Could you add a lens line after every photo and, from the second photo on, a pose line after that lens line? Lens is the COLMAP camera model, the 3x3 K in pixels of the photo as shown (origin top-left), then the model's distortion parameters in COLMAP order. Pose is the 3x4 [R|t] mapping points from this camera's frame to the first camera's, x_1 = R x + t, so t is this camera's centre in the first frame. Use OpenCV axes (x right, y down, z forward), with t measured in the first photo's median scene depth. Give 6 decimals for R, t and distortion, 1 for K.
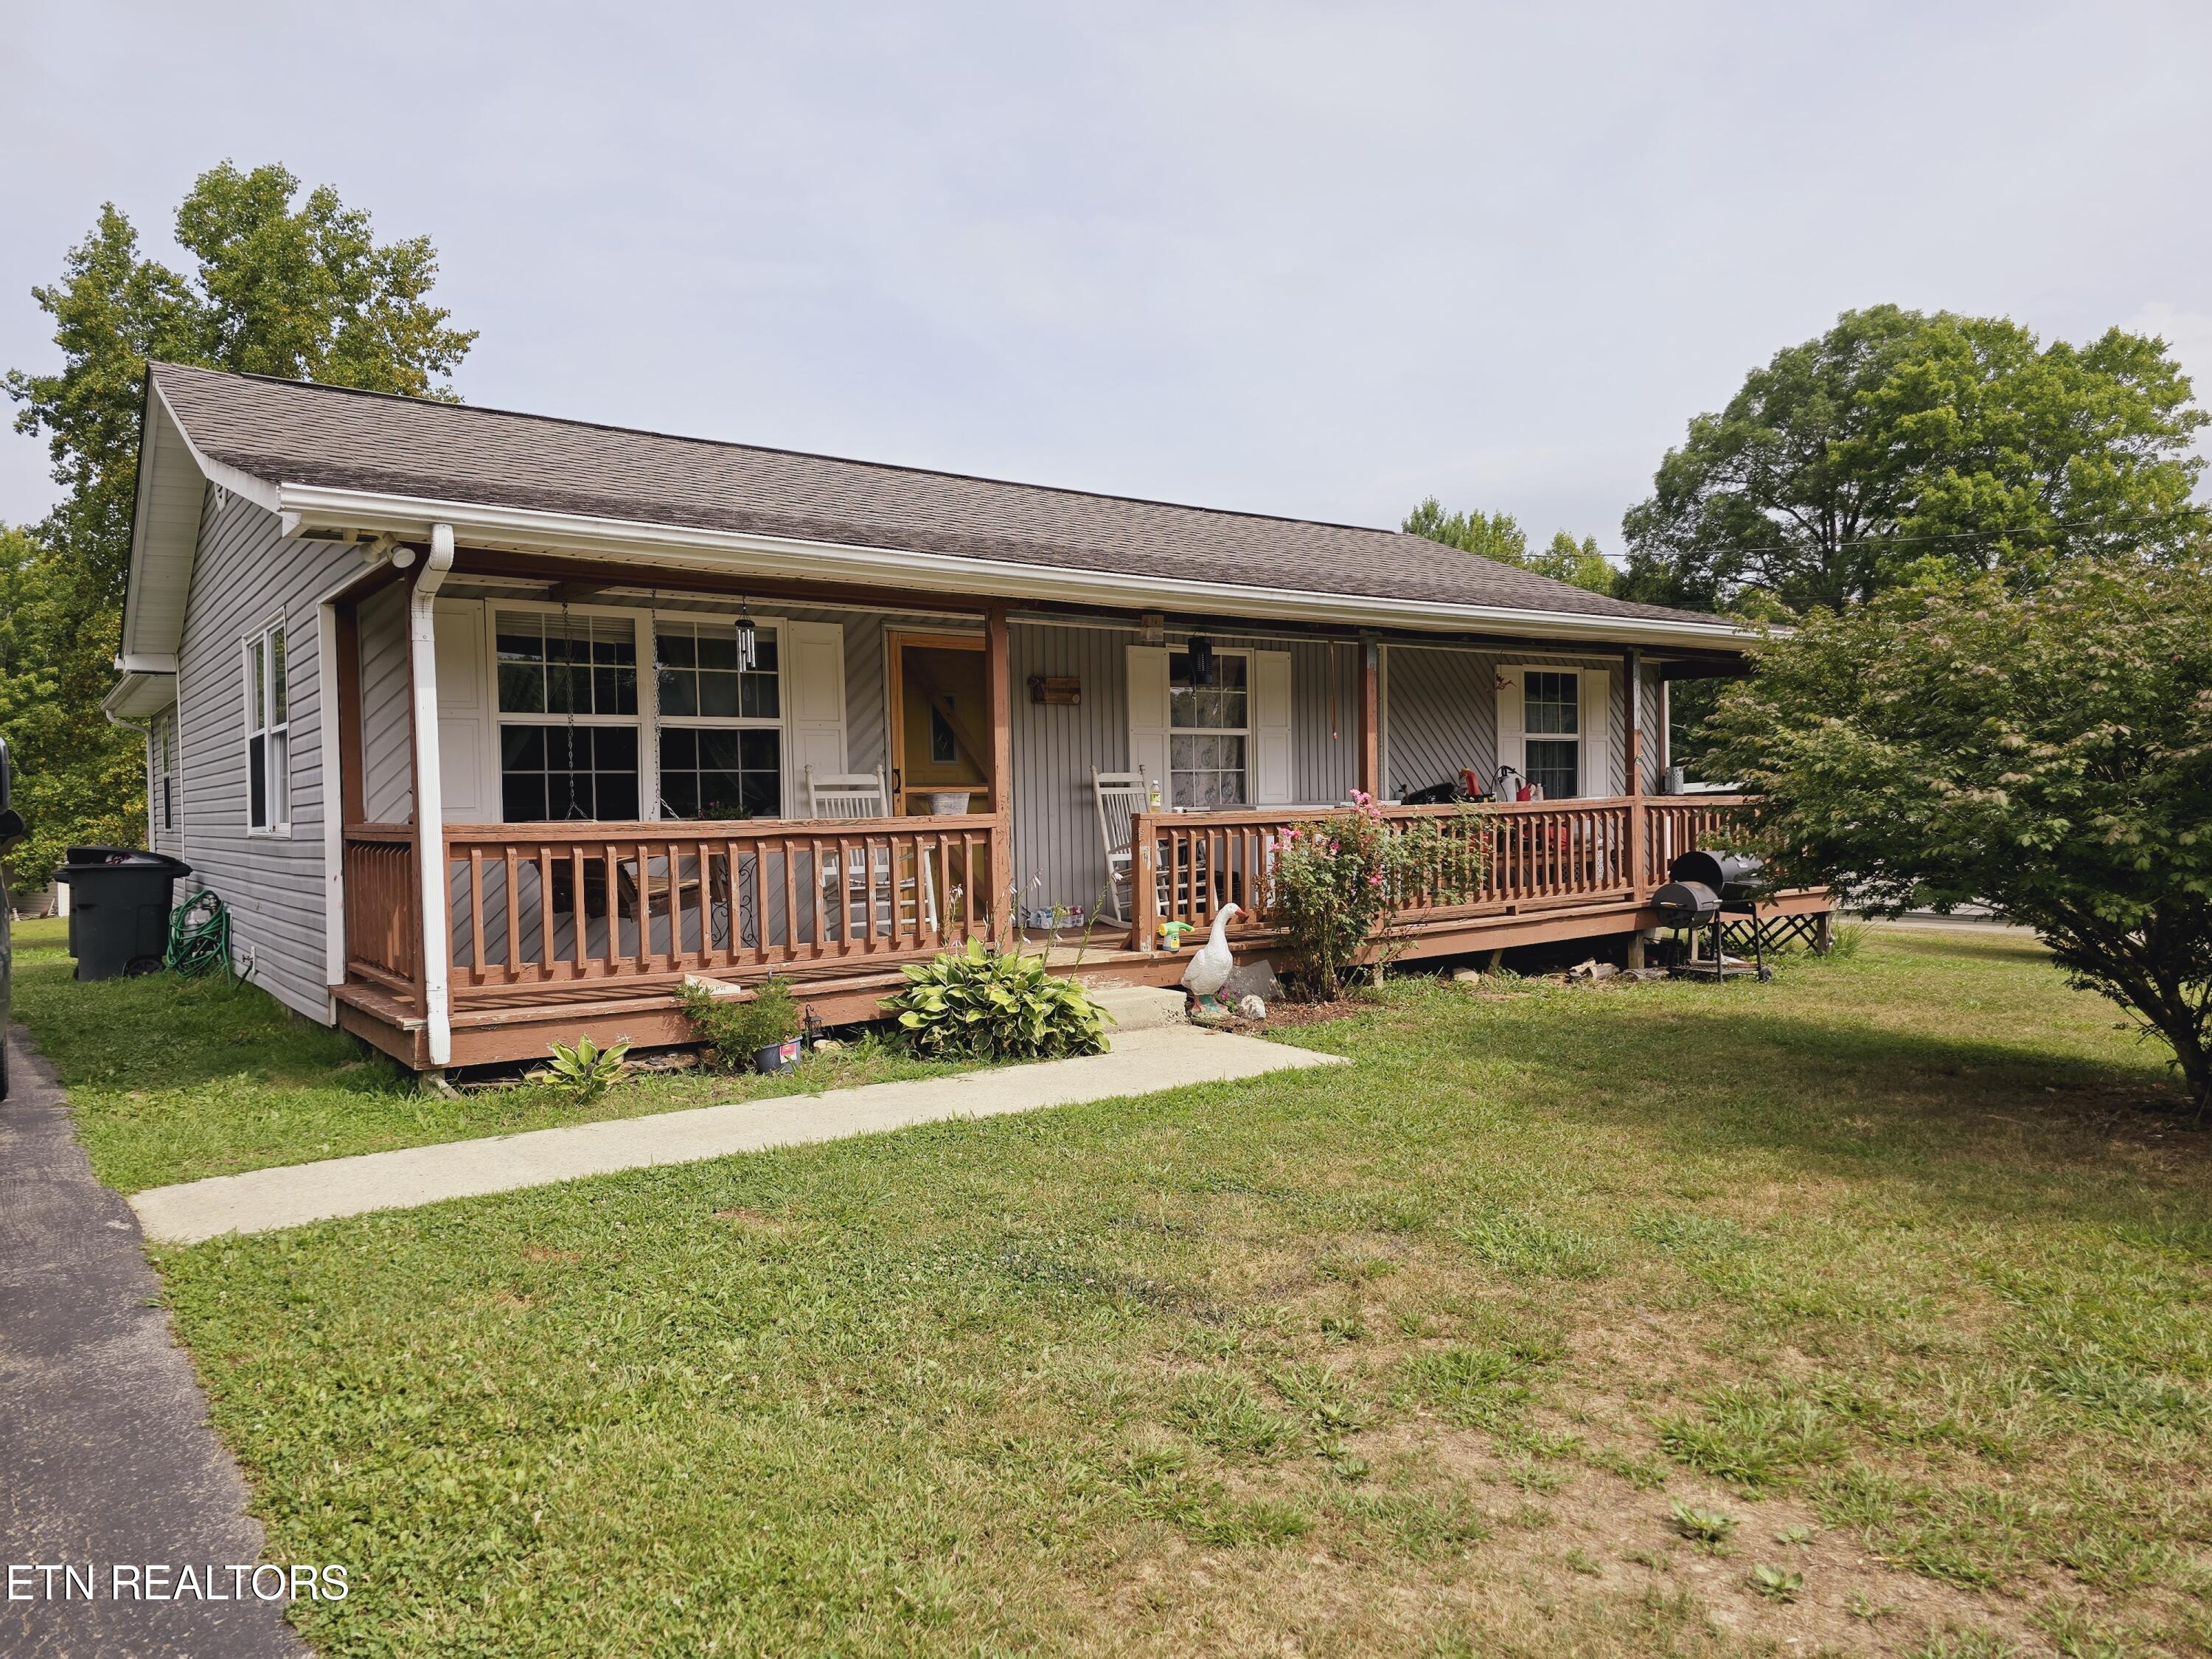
lens RADIAL K [[1498.1, 0, 1181.4], [0, 1498.1, 855.1], [0, 0, 1]] dist [-0.004953, -0.014782]
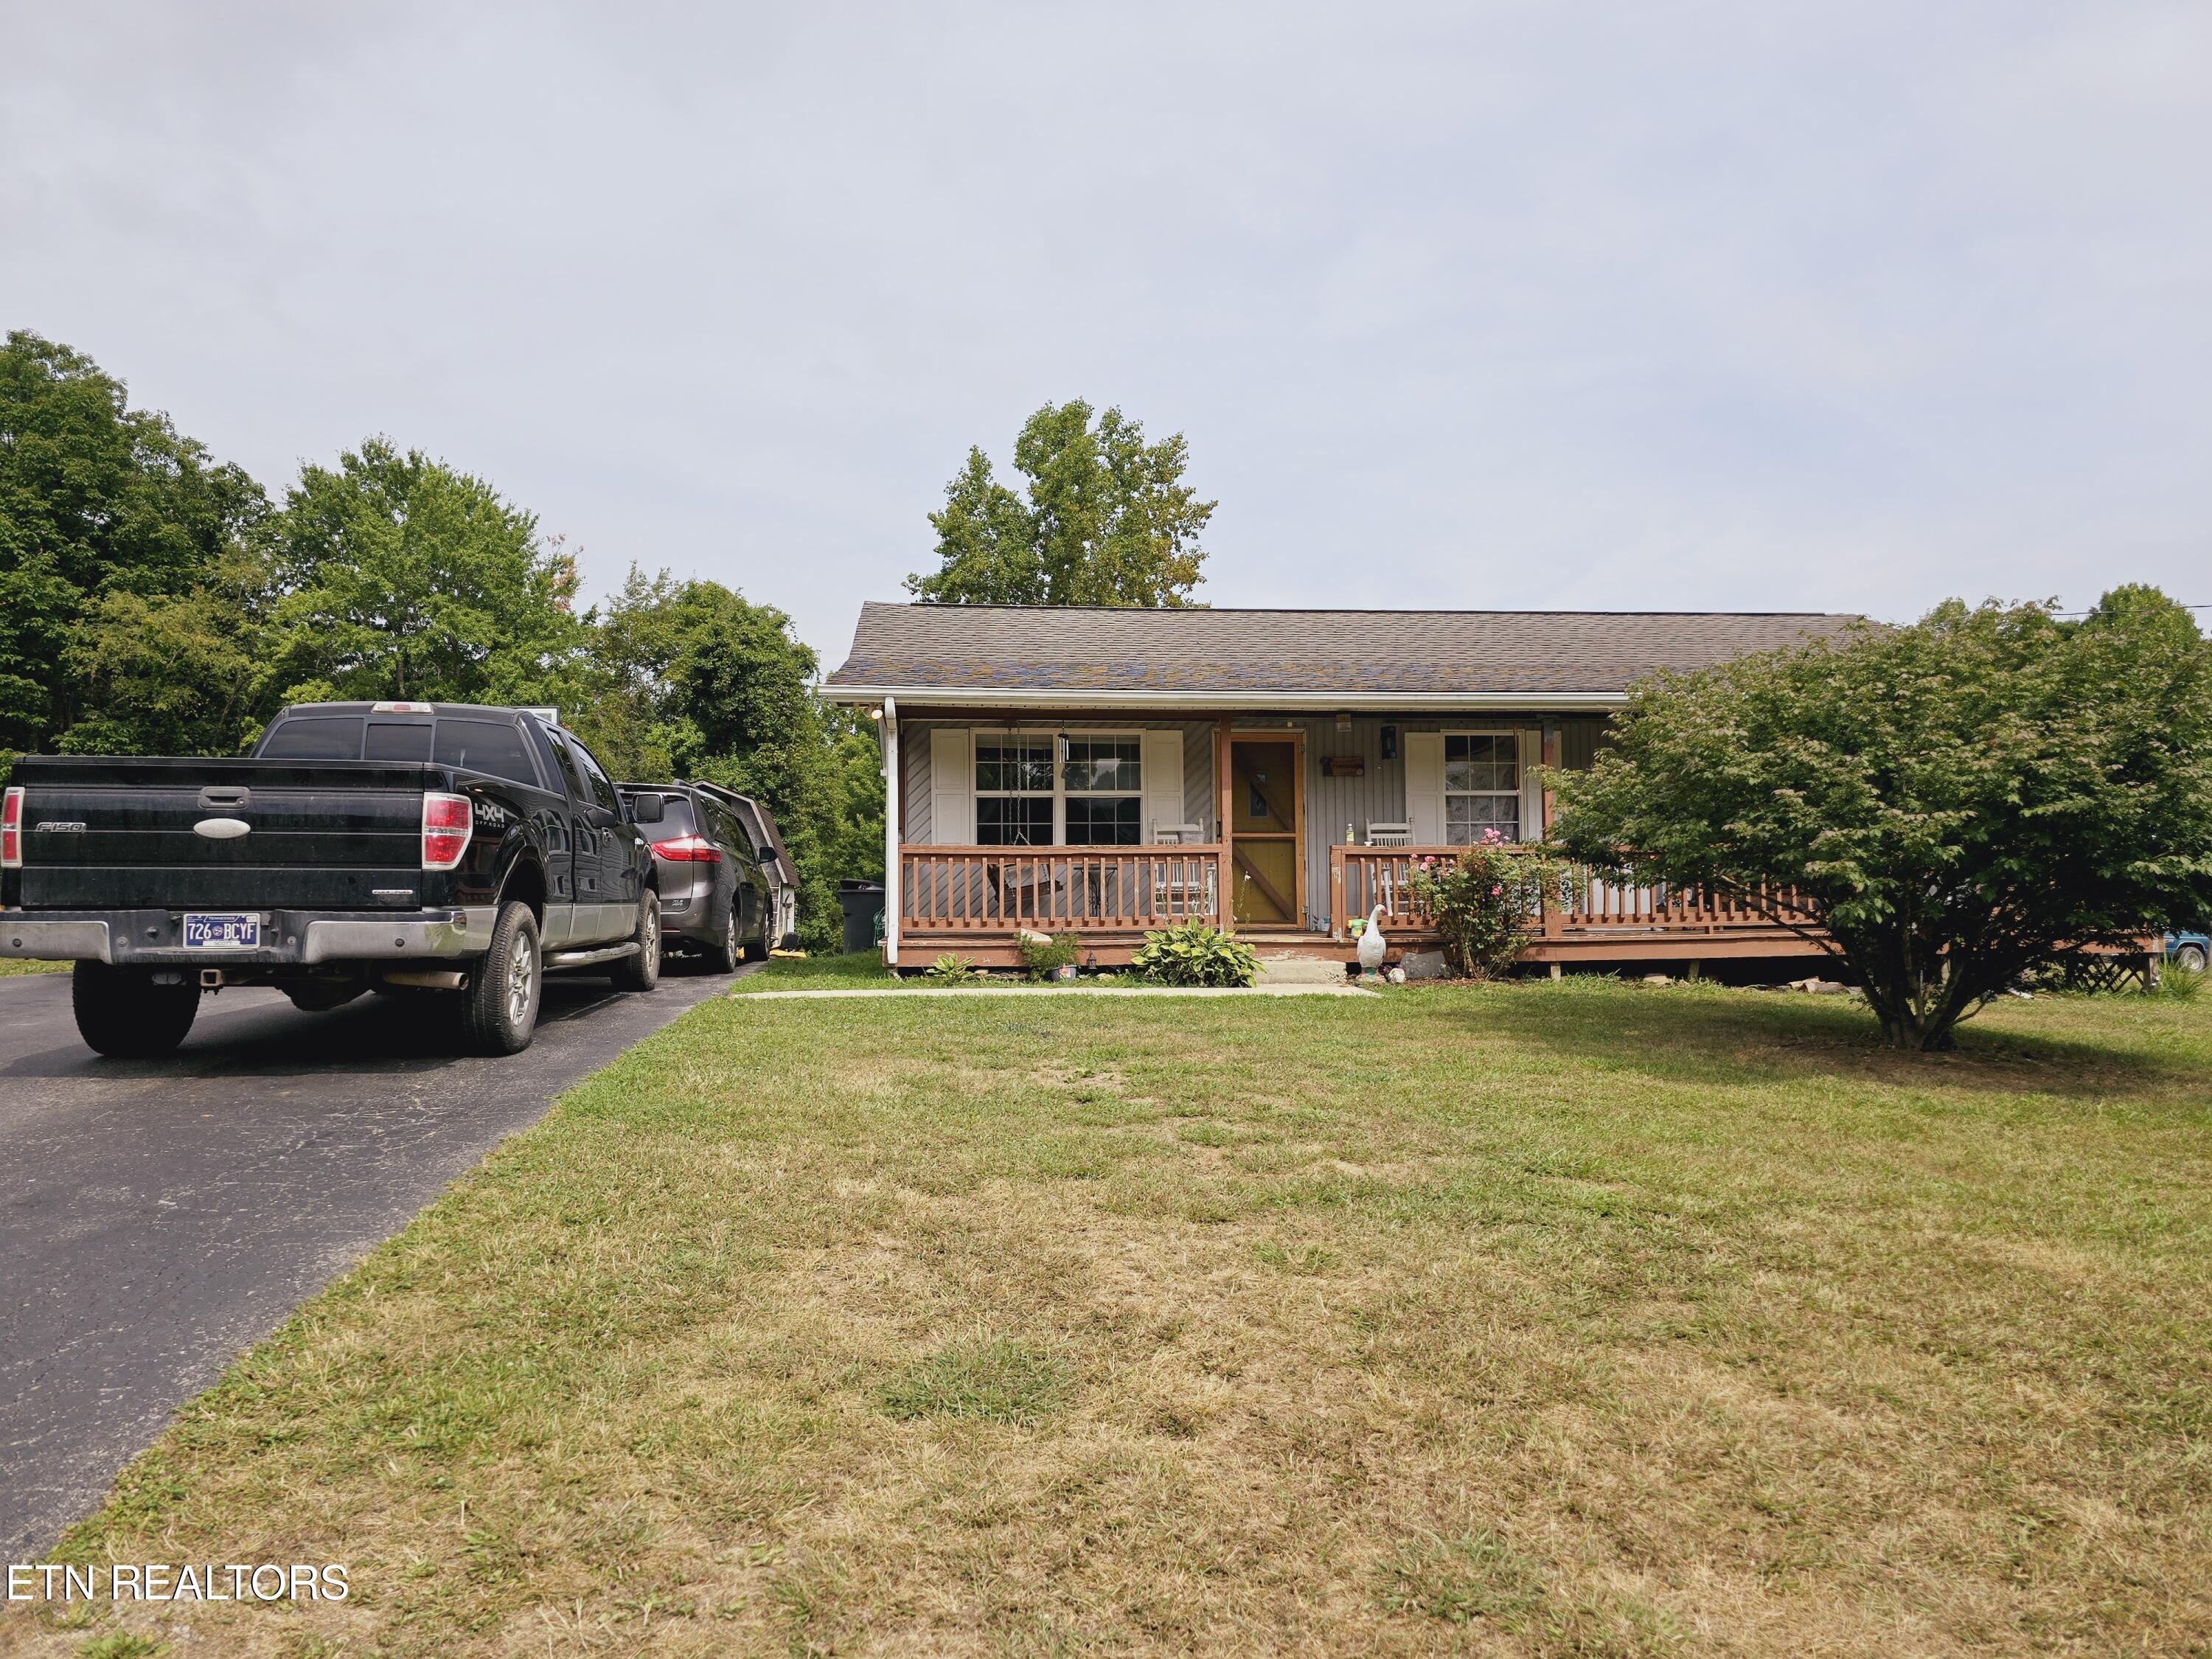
lens RADIAL K [[1498.1, 0, 1120.8], [0, 1498.1, 834.5], [0, 0, 1]] dist [-0.004953, -0.014782]
pose [[0.846110, -0.015670, -0.532779, 0.465833], [-0.024183, 0.997410, -0.067740, 0.053672], [0.532460, 0.070199, 0.843539, -0.300861]]
